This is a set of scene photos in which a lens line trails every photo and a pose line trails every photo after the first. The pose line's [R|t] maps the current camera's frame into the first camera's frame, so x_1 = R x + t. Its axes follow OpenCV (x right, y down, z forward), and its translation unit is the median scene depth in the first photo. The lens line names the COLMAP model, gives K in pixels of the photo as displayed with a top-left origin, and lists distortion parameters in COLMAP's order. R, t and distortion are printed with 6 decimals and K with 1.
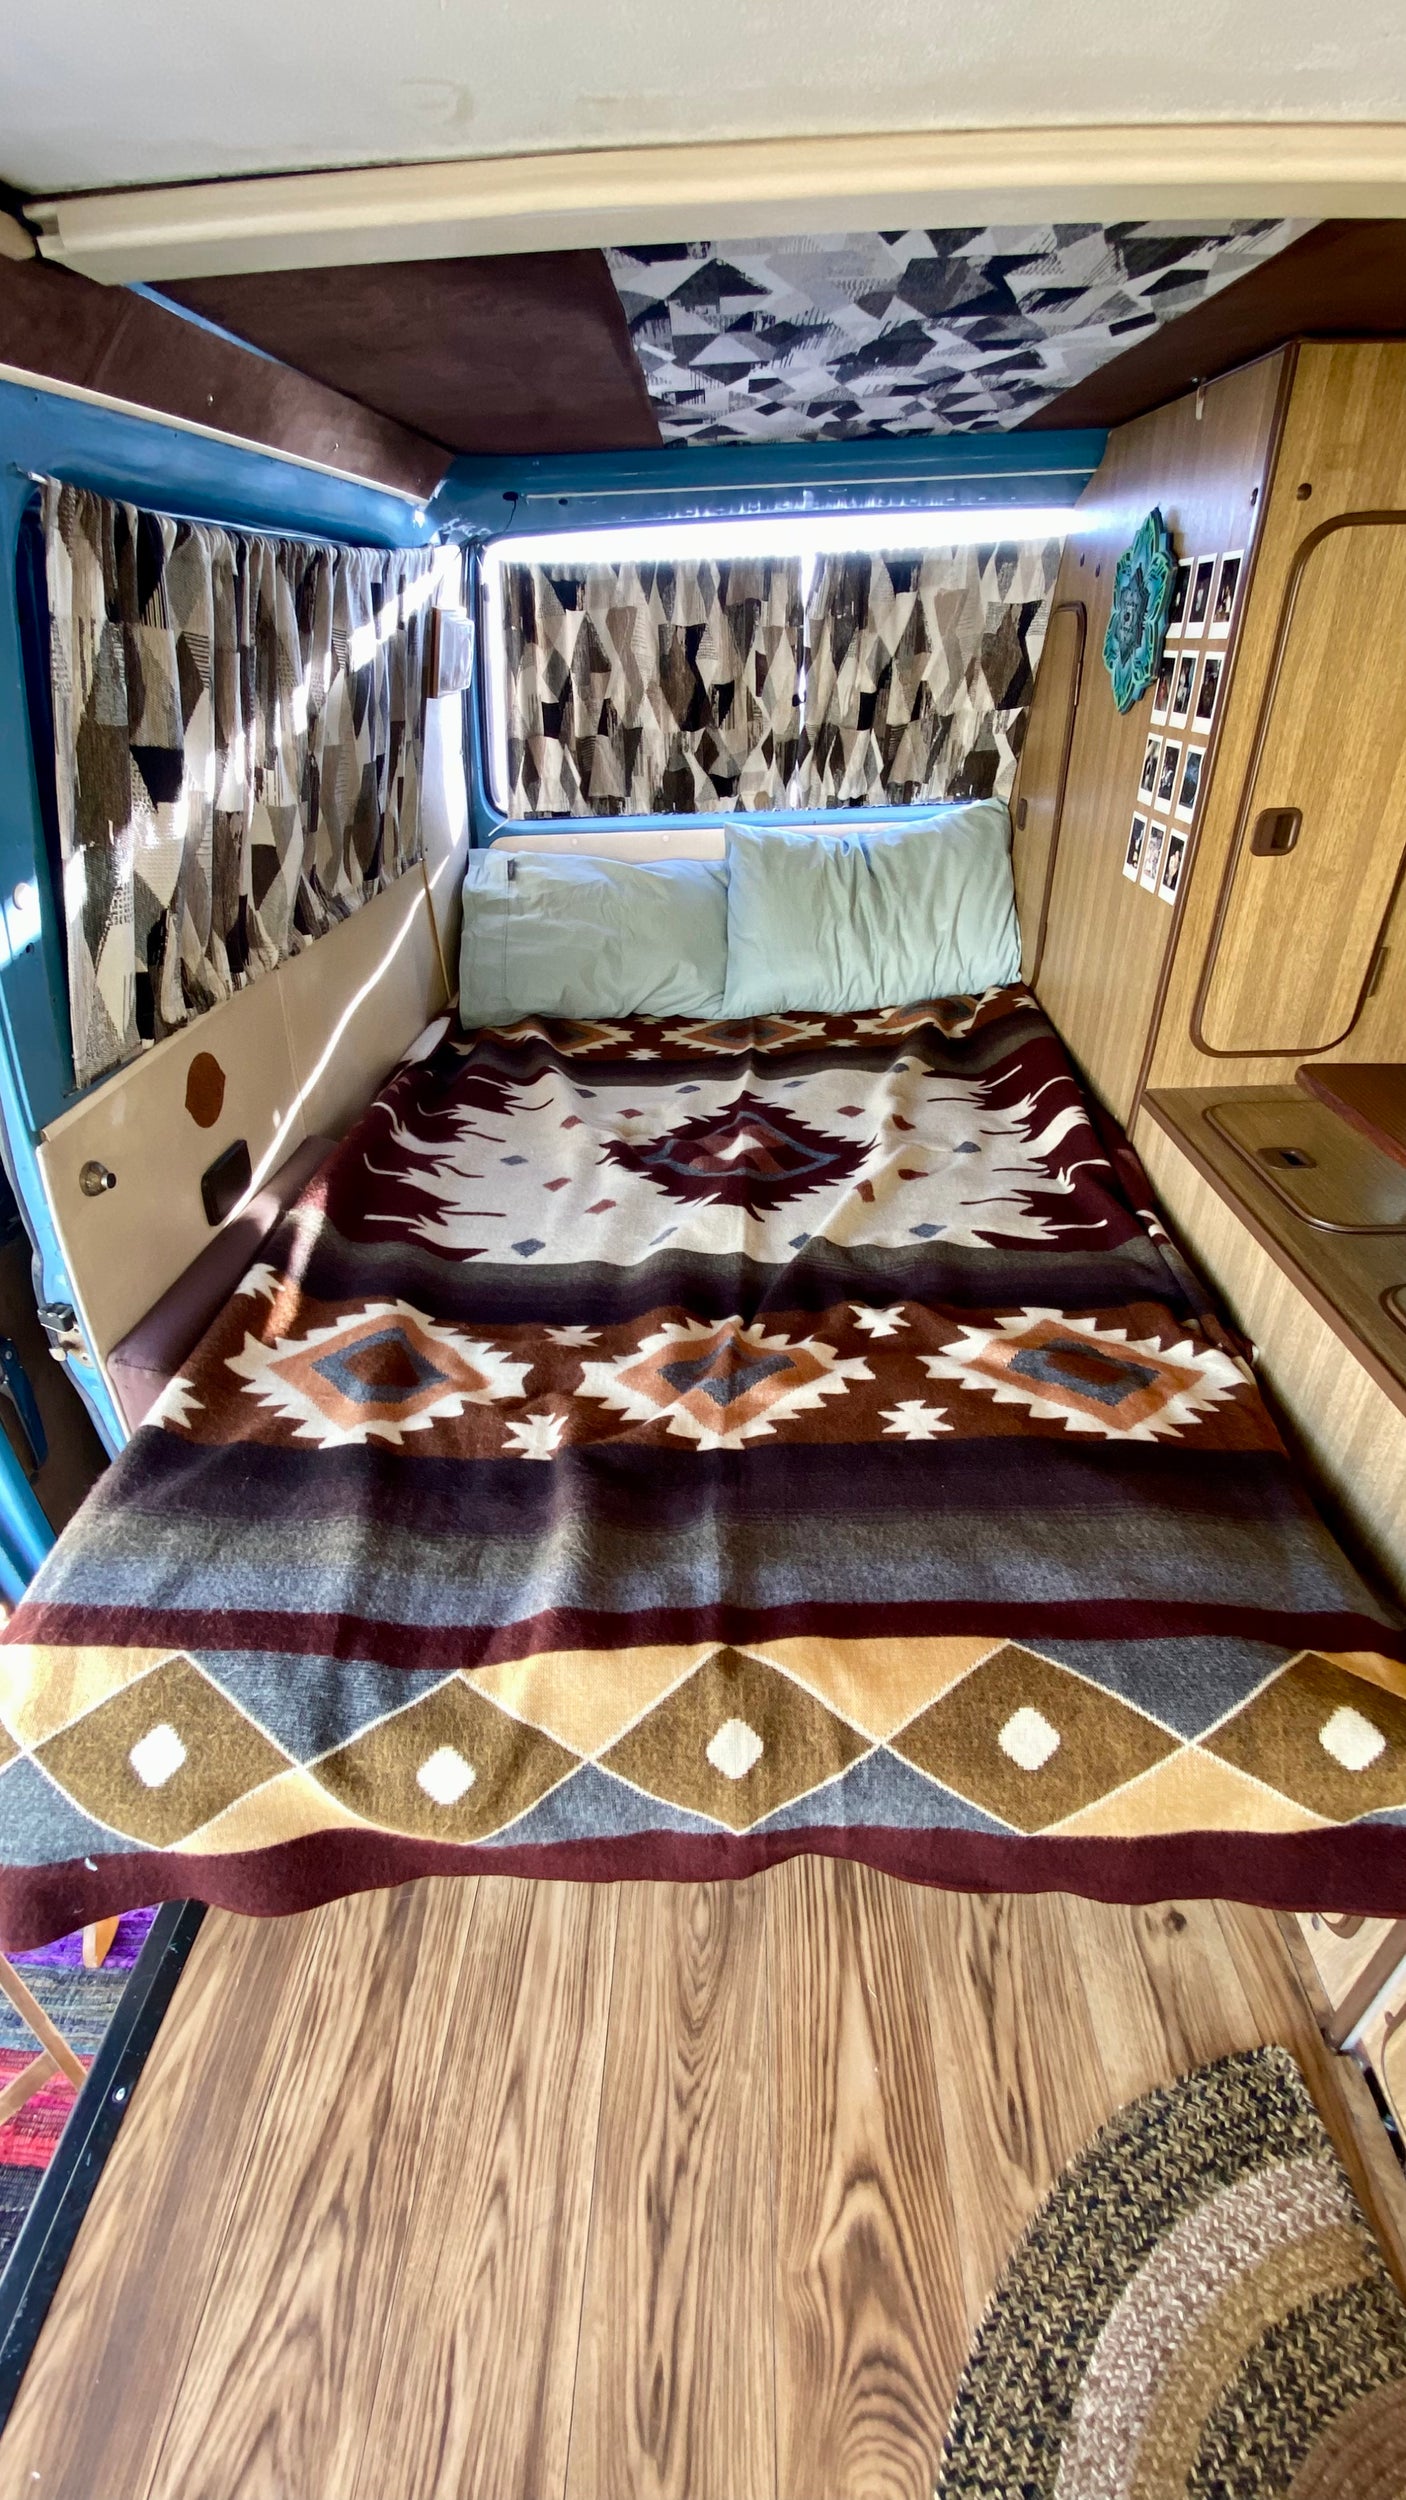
lens RADIAL K [[1003.1, 0, 699.9], [0, 1003.1, 1250.5], [0, 0, 1]] dist [0.029864, -0.027855]
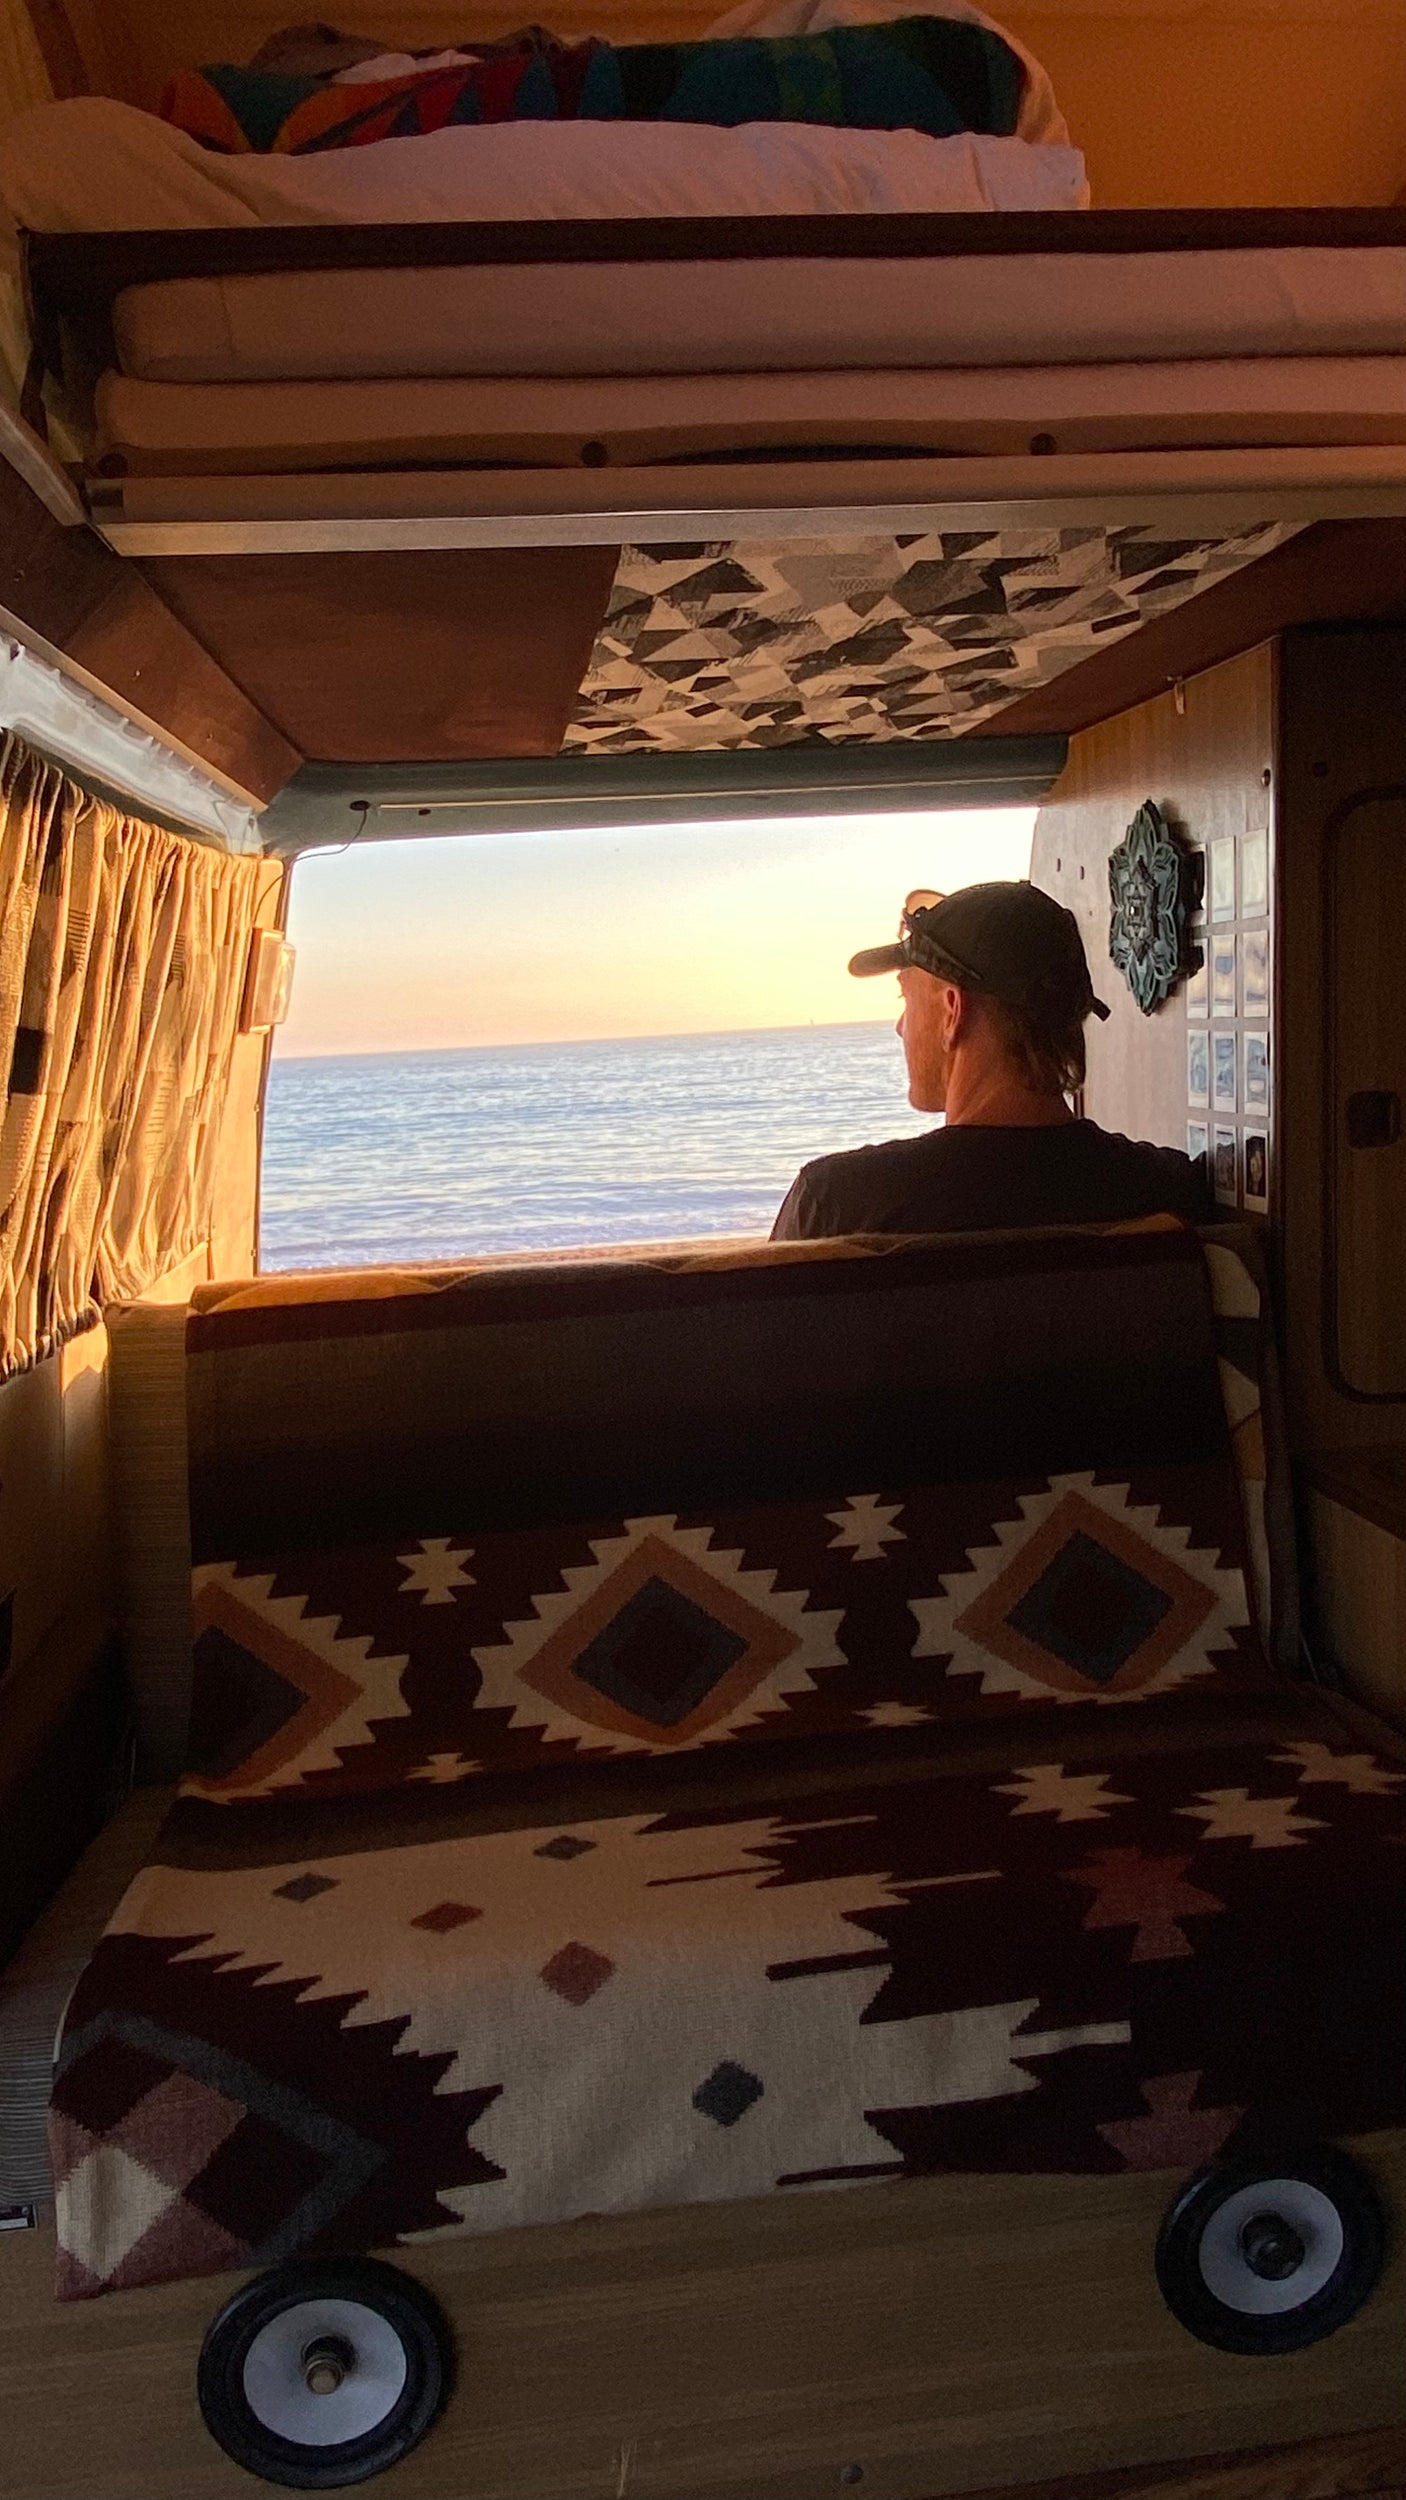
lens RADIAL K [[1686.0, 0, 703.0], [0, 1686.0, 1250.0], [0, 0, 1]] dist [-0.028150, -0.000704]
pose [[0.988213, -0.048099, 0.145335, -0.200769], [0.102573, 0.912781, -0.395359, 0.197507], [-0.113642, 0.405607, 0.906956, -0.148856]]
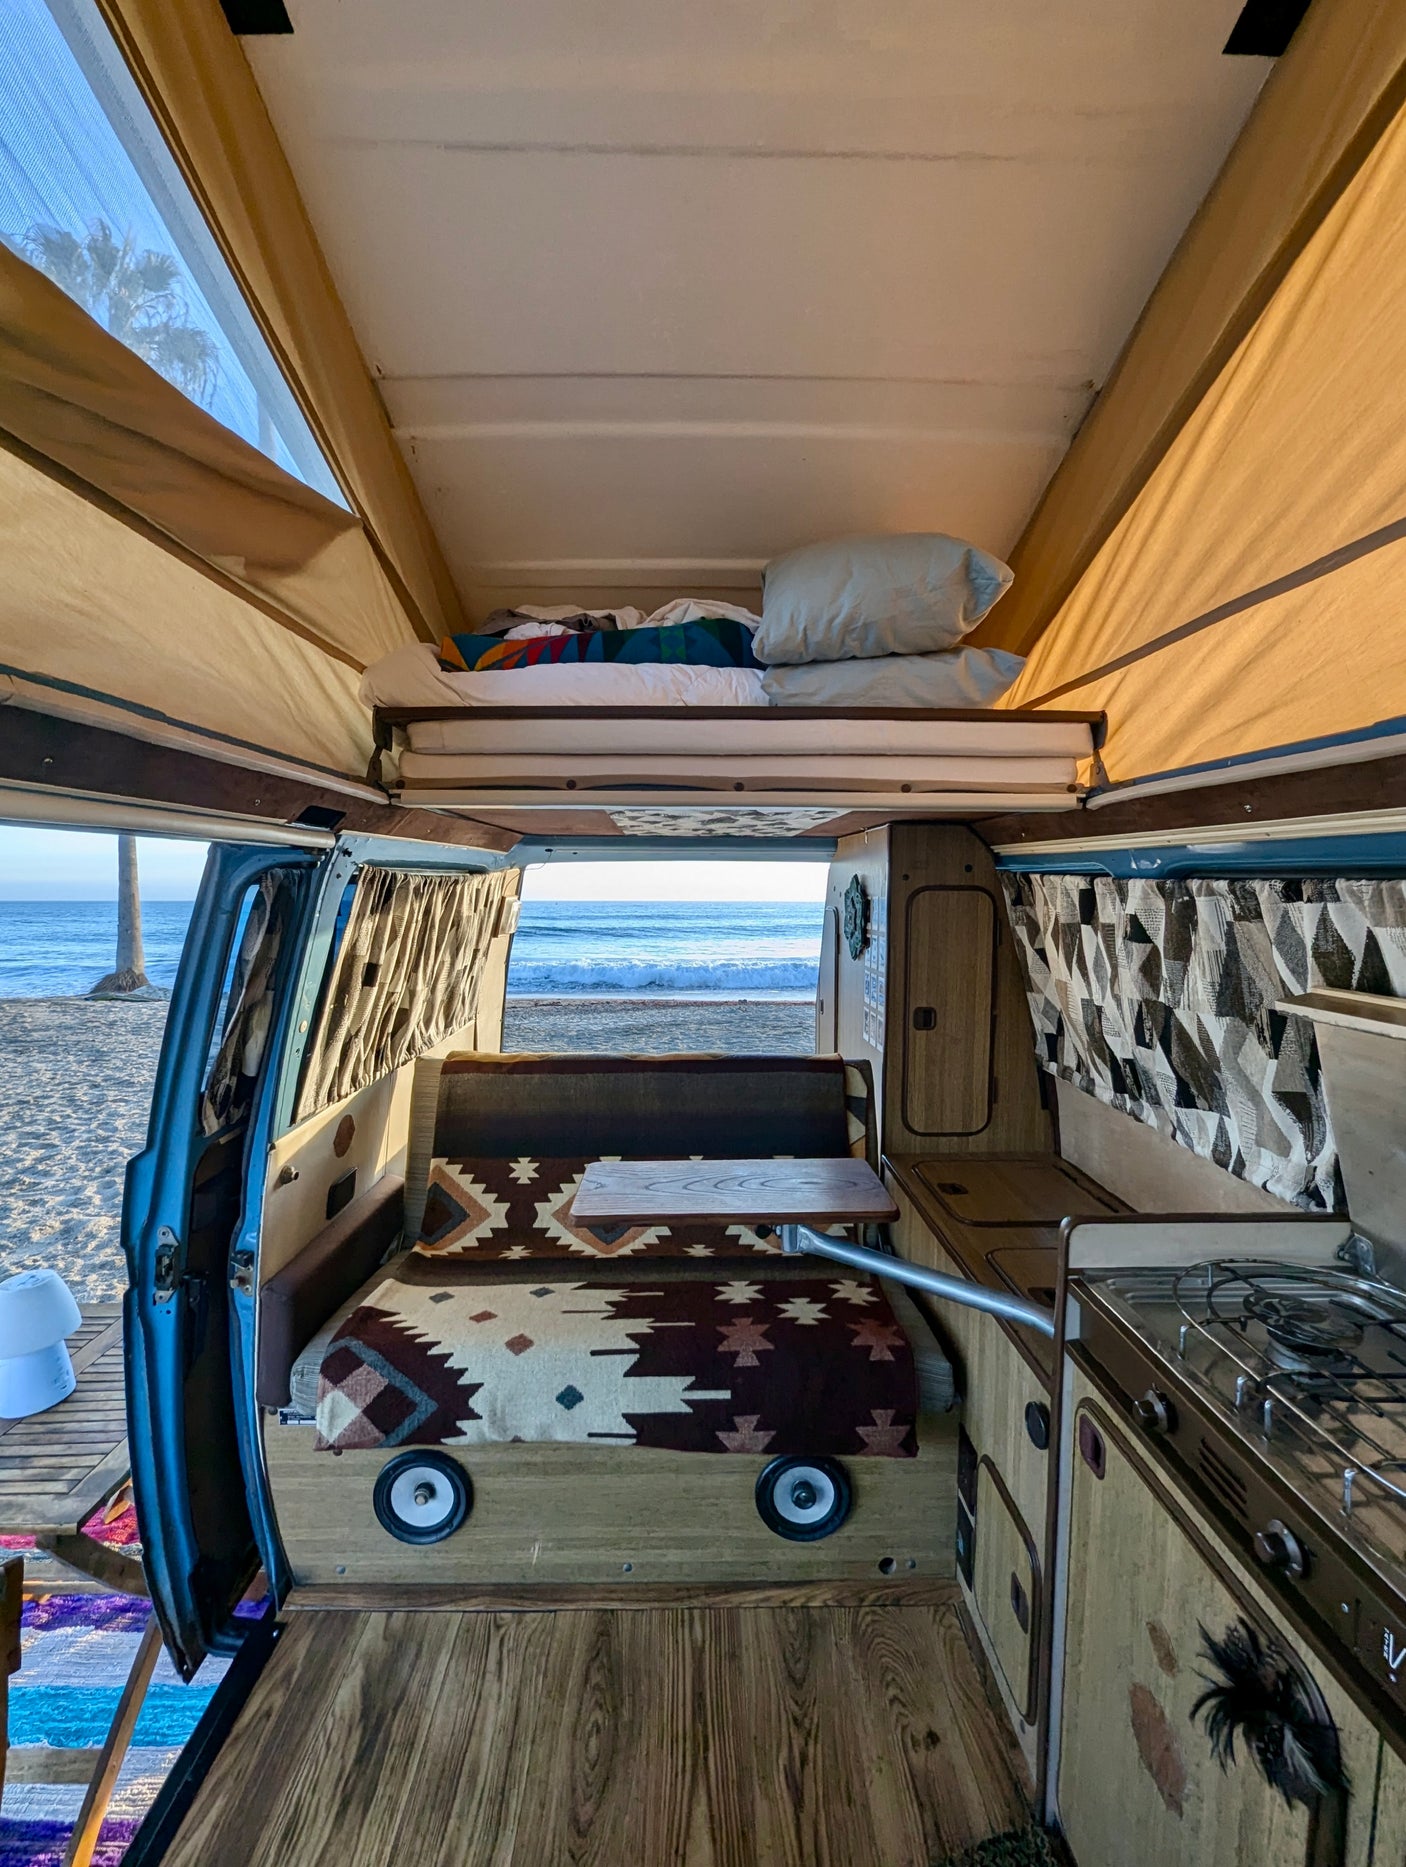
lens RADIAL K [[769.2, 0, 697.8], [0, 769.2, 940.1], [0, 0, 1]] dist [-0.001409, -0.000348]
pose [[0.997849, 0.036605, 0.054389, 0.048597], [-0.007130, 0.885279, -0.465005, 0.186625], [-0.065171, 0.463617, 0.883636, -0.453918]]
